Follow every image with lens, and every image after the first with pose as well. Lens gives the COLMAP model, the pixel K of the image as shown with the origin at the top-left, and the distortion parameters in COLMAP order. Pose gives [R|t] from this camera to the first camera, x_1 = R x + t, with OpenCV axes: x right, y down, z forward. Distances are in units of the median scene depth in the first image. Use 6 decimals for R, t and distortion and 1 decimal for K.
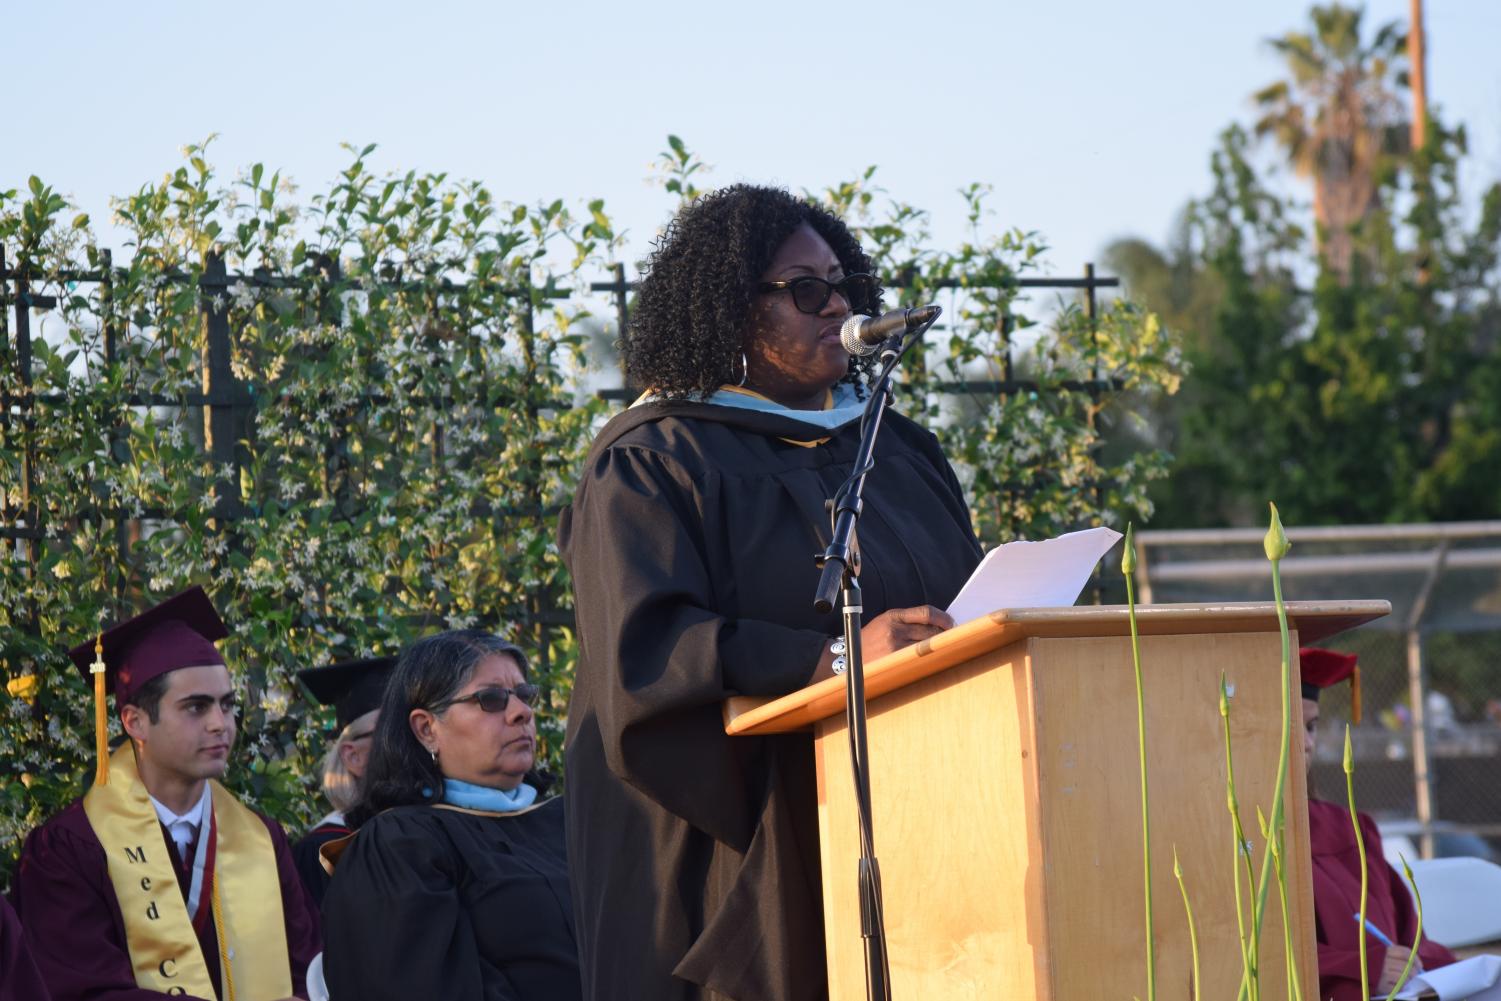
lens RADIAL K [[5199.9, 0, 750.5], [0, 5199.9, 500.5], [0, 0, 1]] dist [0.060717, 0.764959]
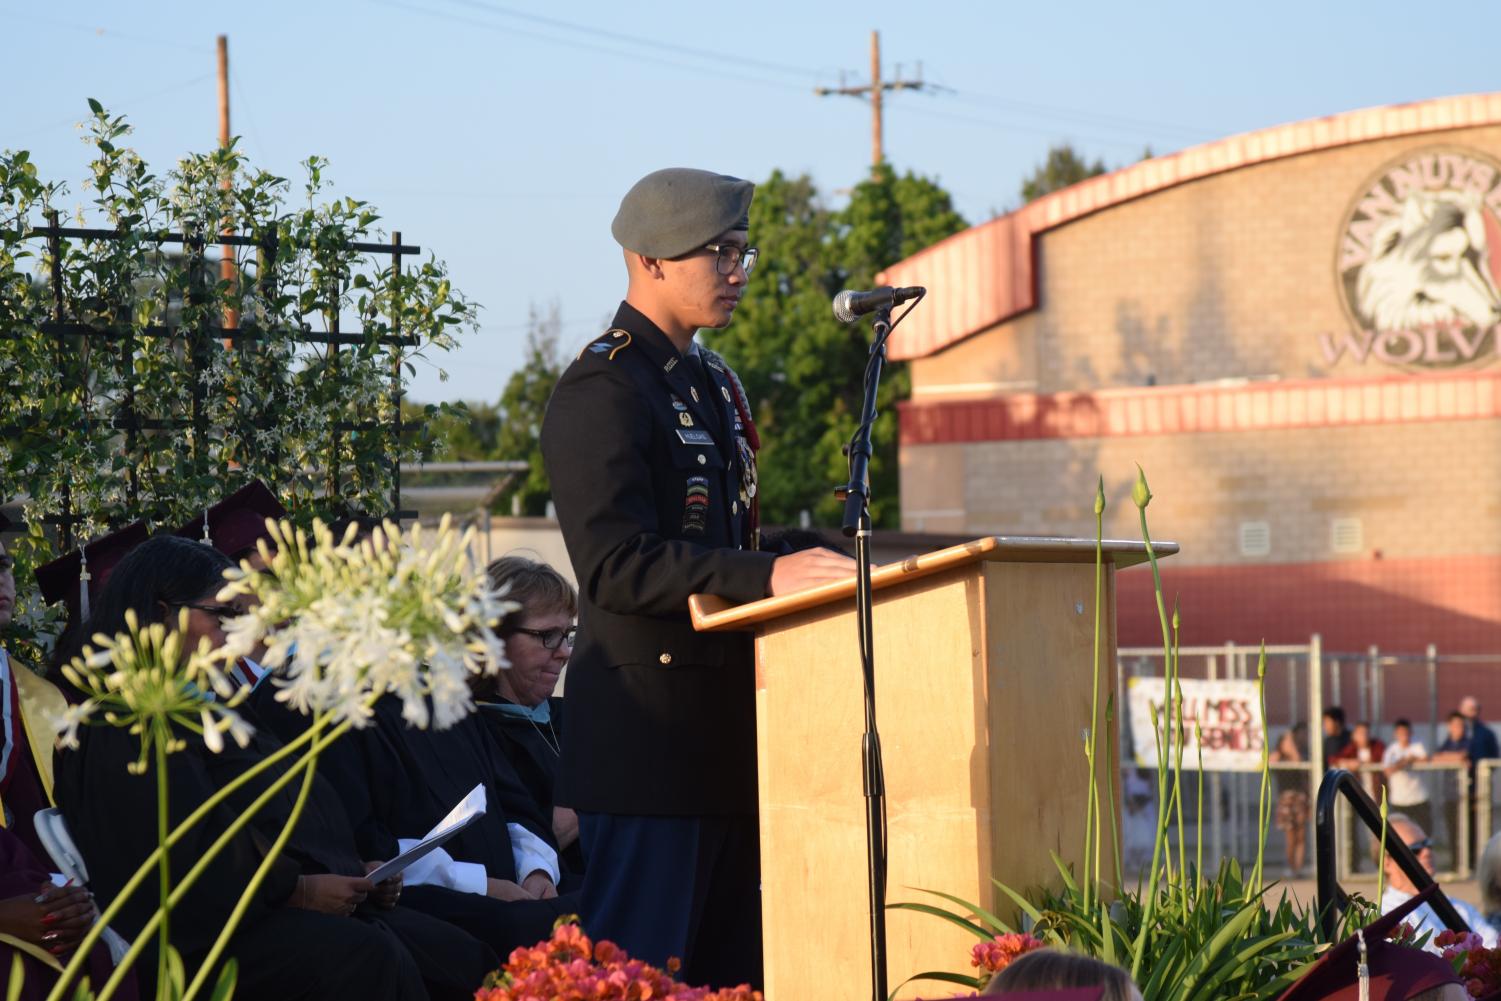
lens RADIAL K [[5199.9, 0, 750.5], [0, 5199.9, 500.5], [0, 0, 1]] dist [0.060717, 0.764959]
pose [[0.936216, 0.040328, 0.349104, -0.276431], [-0.043972, 0.999030, 0.002515, 0.007060], [-0.348663, -0.017706, 0.937081, -0.097609]]
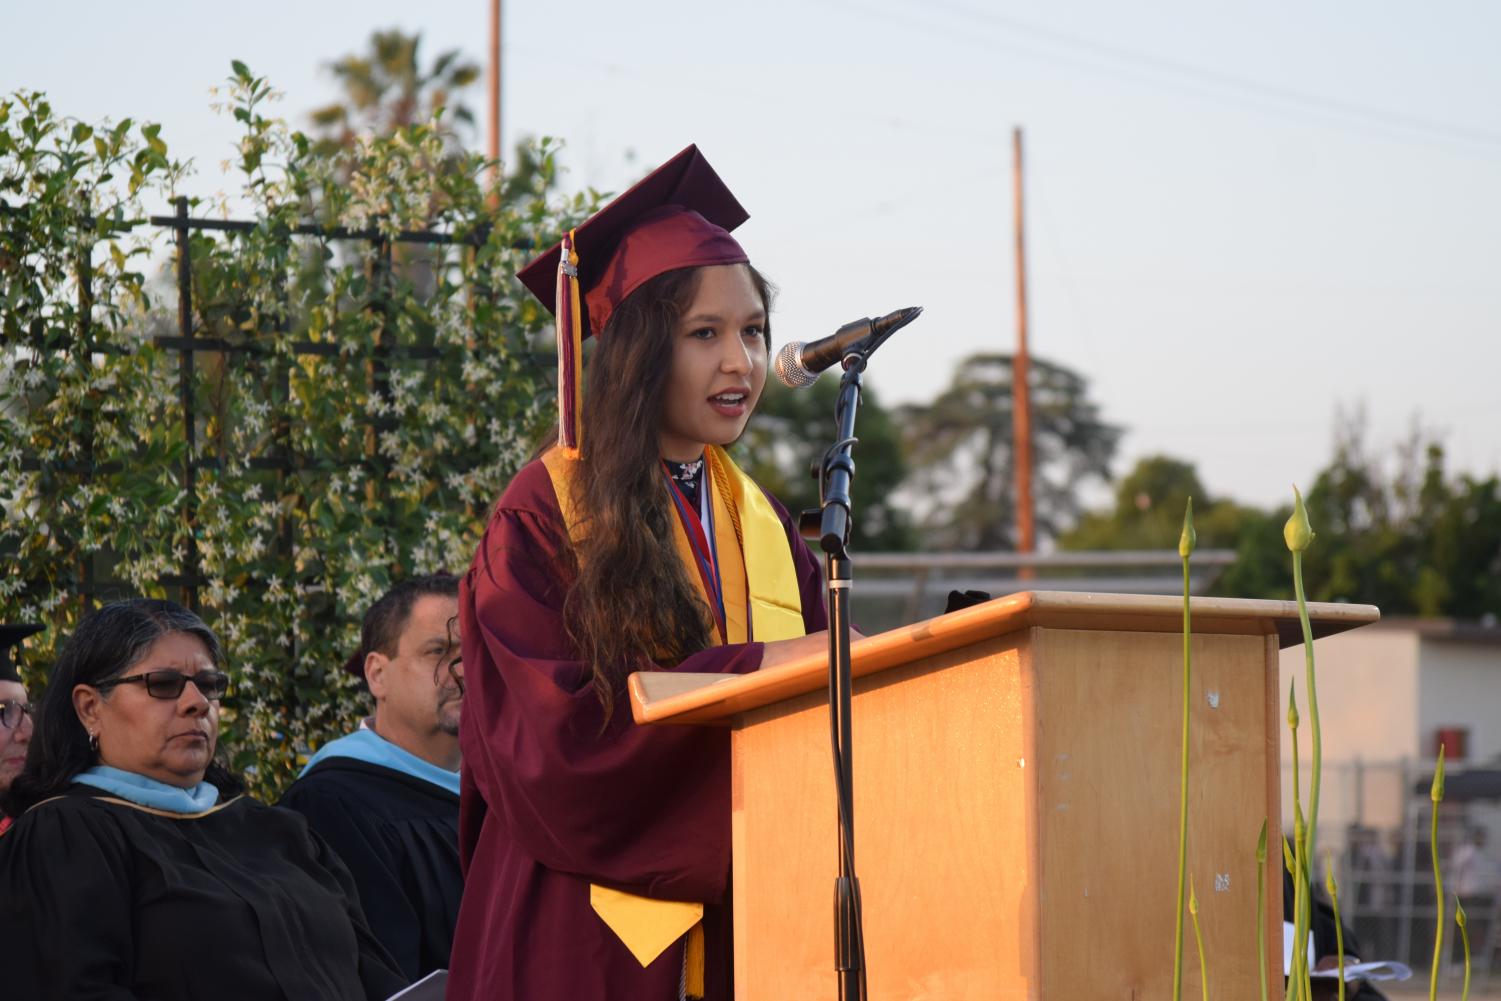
lens RADIAL K [[5199.9, 0, 750.5], [0, 5199.9, 500.5], [0, 0, 1]] dist [0.060717, 0.764959]
pose [[0.980204, 0.052588, 0.190879, -0.099011], [-0.051716, 0.998616, -0.009551, 0.010179], [-0.191117, -0.000510, 0.981567, 0.106479]]
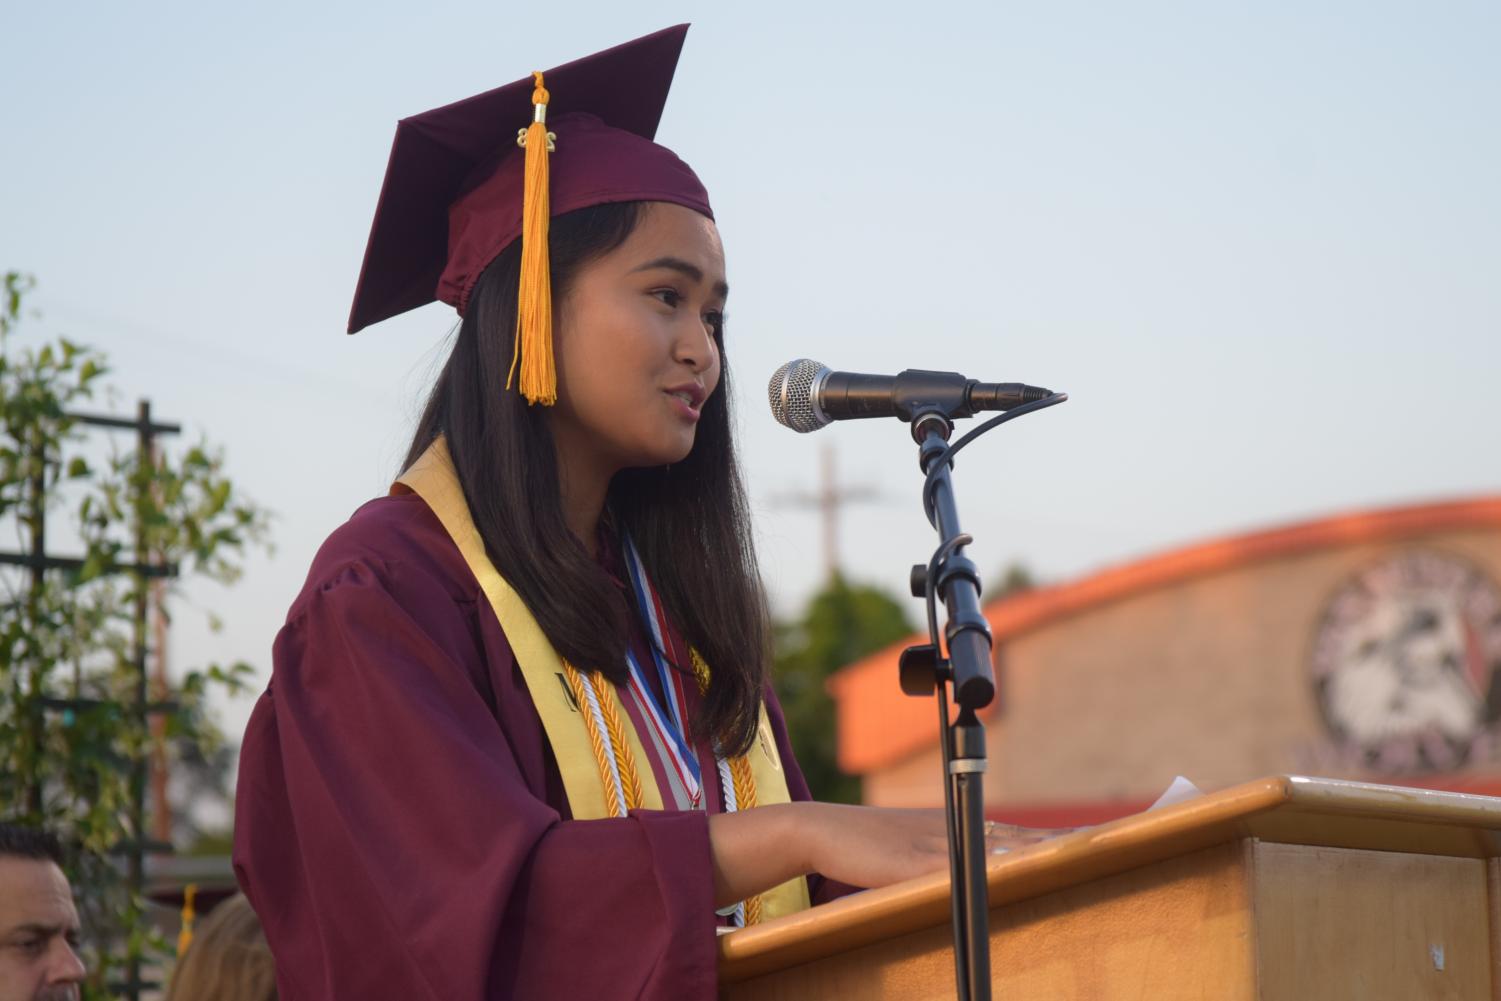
lens RADIAL K [[5156.2, 0, 750.5], [0, 5156.2, 500.5], [0, 0, 1]] dist [0.069940, 0.045275]
pose [[0.933167, 0.069391, 0.352681, -0.115740], [-0.044075, 0.995874, -0.079322, 0.022797], [-0.356730, 0.058476, 0.932376, 0.330489]]
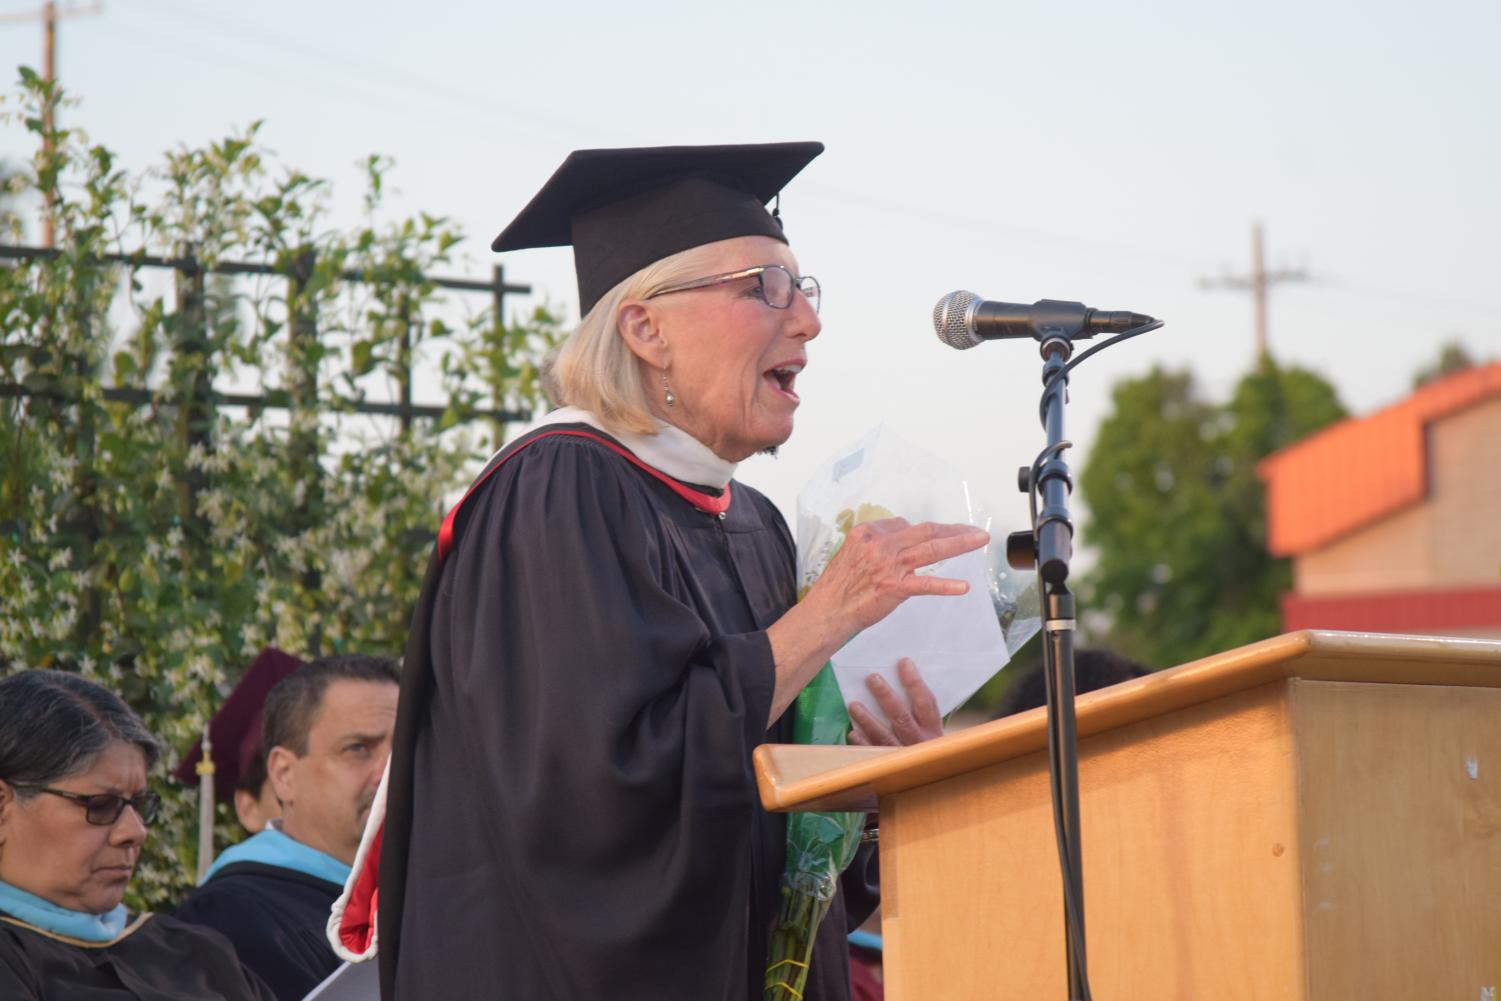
lens RADIAL K [[5199.9, 0, 750.5], [0, 5199.9, 500.5], [0, 0, 1]] dist [0.060717, 0.764959]
pose [[0.959937, 0.045813, 0.276445, -0.127702], [-0.037788, 0.998697, -0.034291, 0.018432], [-0.277656, 0.022471, 0.960418, 0.233469]]
